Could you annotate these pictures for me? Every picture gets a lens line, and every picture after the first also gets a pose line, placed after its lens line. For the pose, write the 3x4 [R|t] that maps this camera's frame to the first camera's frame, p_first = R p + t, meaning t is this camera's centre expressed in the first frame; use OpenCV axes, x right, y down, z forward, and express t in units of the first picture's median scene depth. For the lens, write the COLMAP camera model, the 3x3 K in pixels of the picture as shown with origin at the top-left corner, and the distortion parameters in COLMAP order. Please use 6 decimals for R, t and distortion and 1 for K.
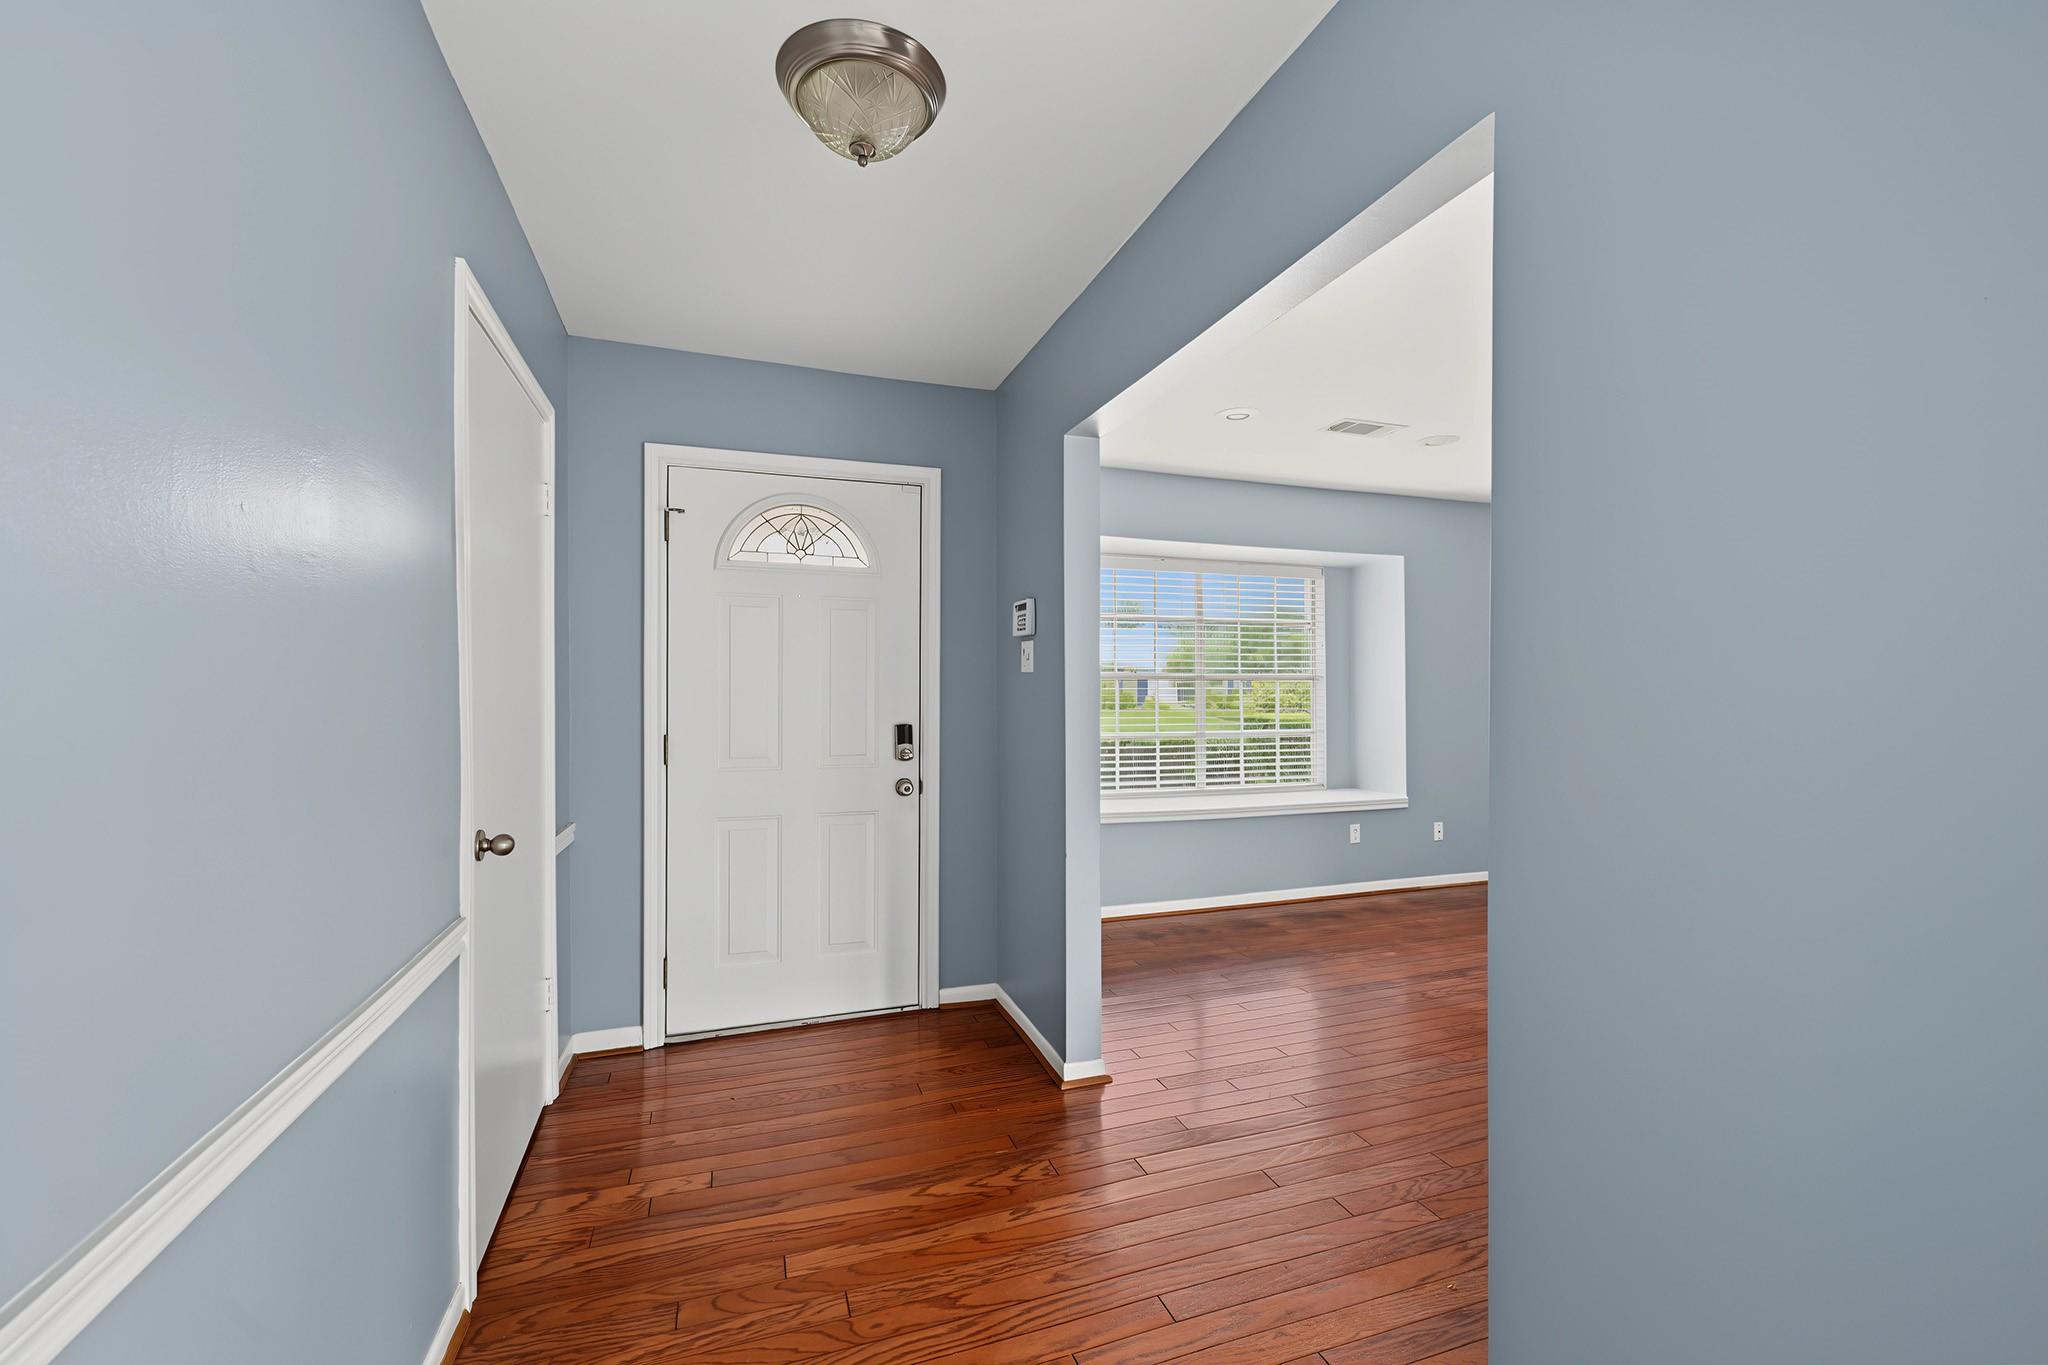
lens RADIAL K [[835.6, 0, 1024.0], [0, 835.6, 682.5], [0, 0, 1]] dist [0.023799, -0.000038]
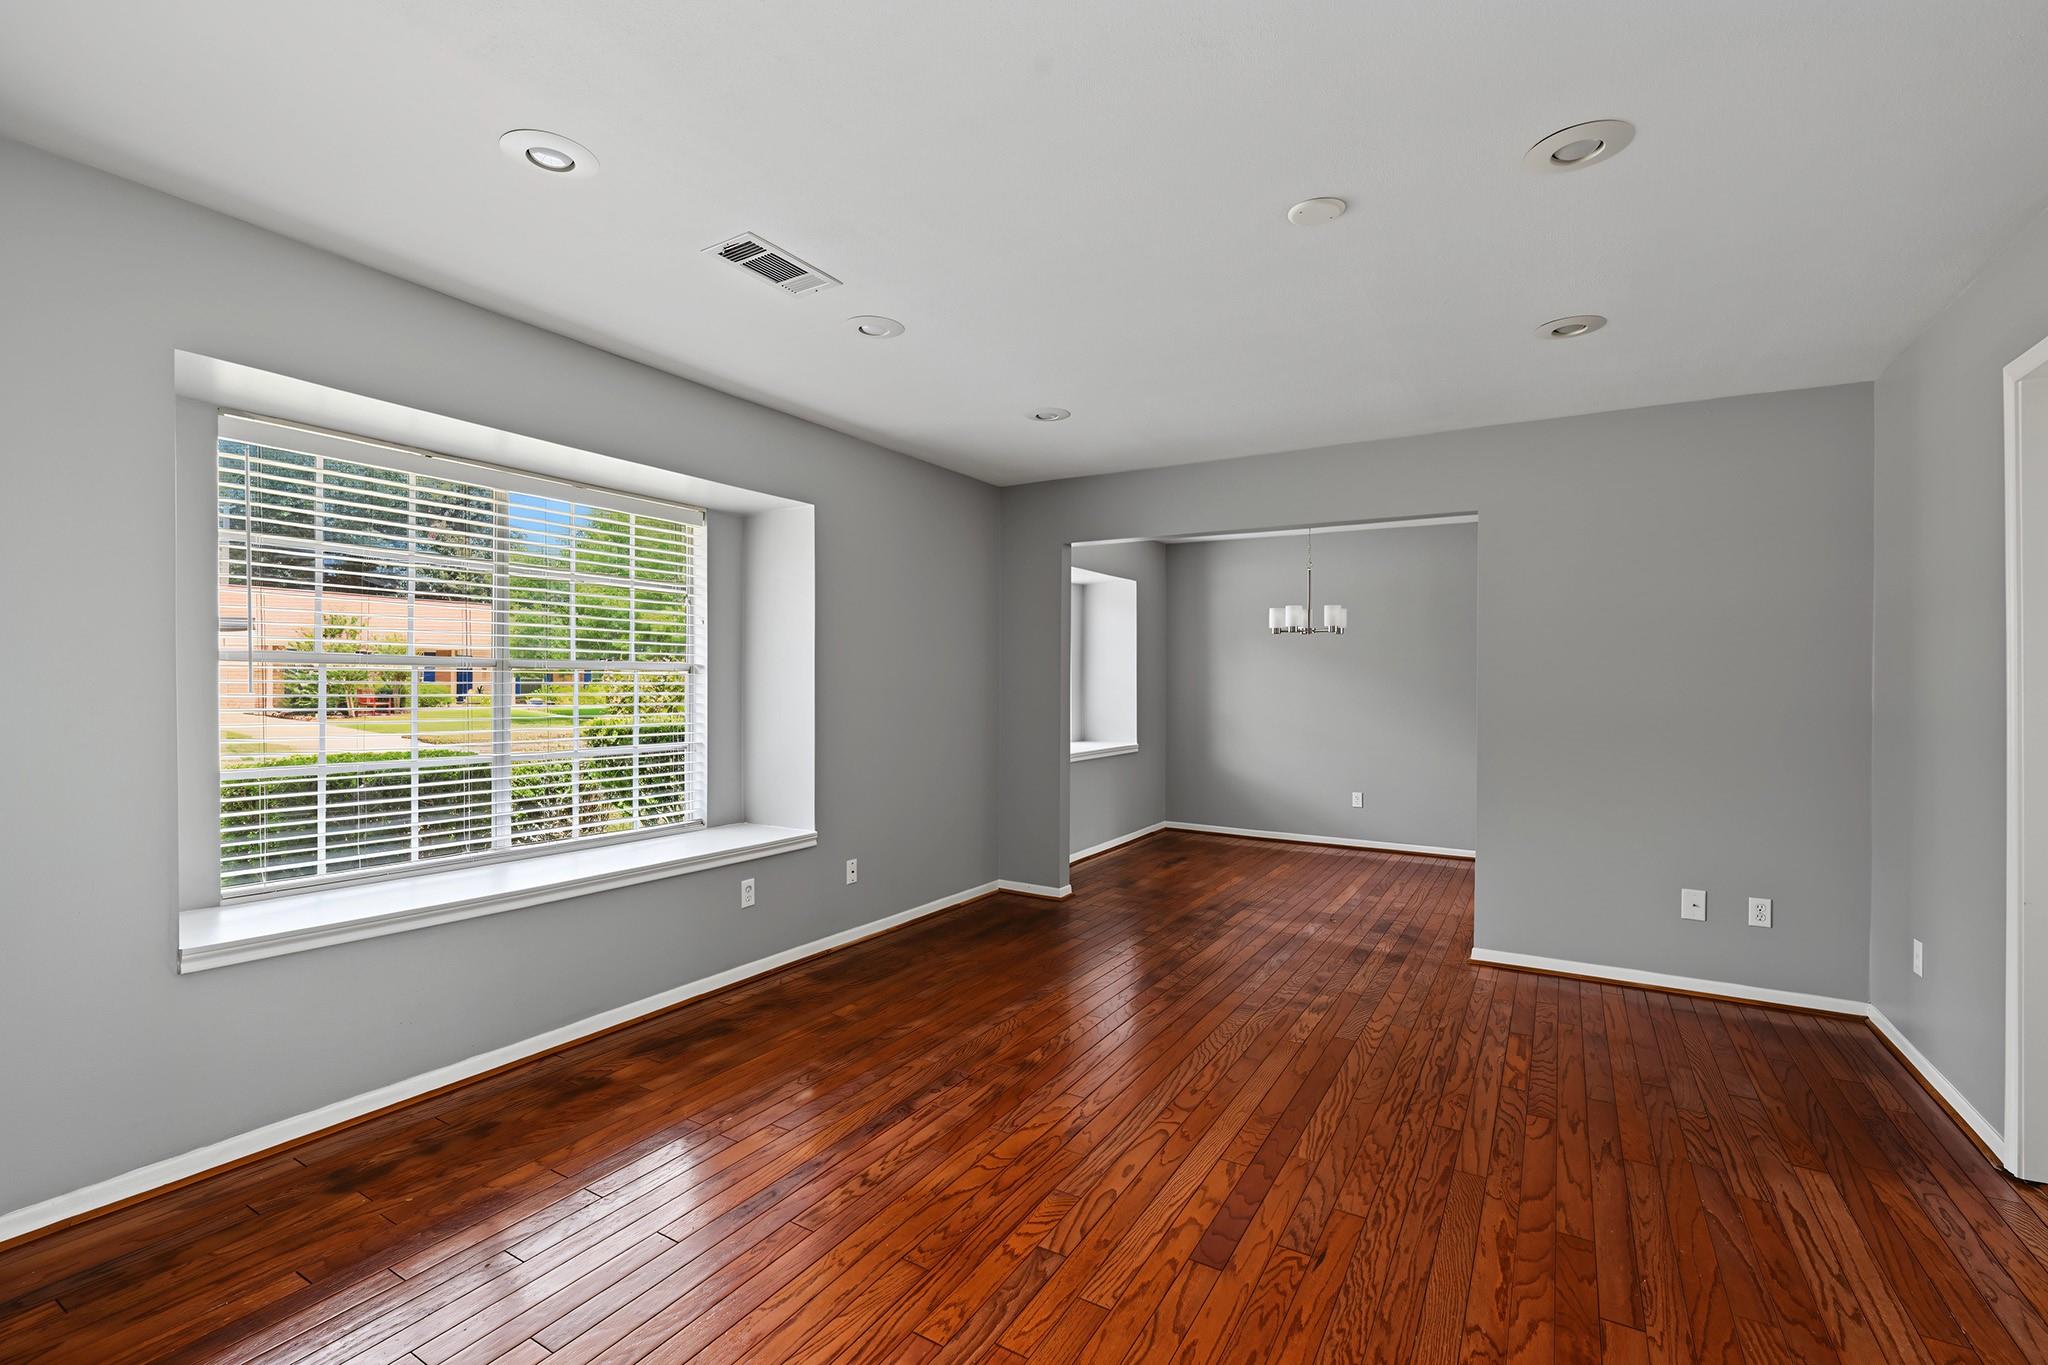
lens RADIAL K [[898.6, 0, 1024.0], [0, 898.6, 682.5], [0, 0, 1]] dist [-0.015141, 0.000211]
pose [[0.770090, 0.006563, 0.637902, 0.091949], [-0.011986, 0.999919, 0.004182, -0.000302], [-0.637823, -0.010866, 0.770106, 0.273530]]
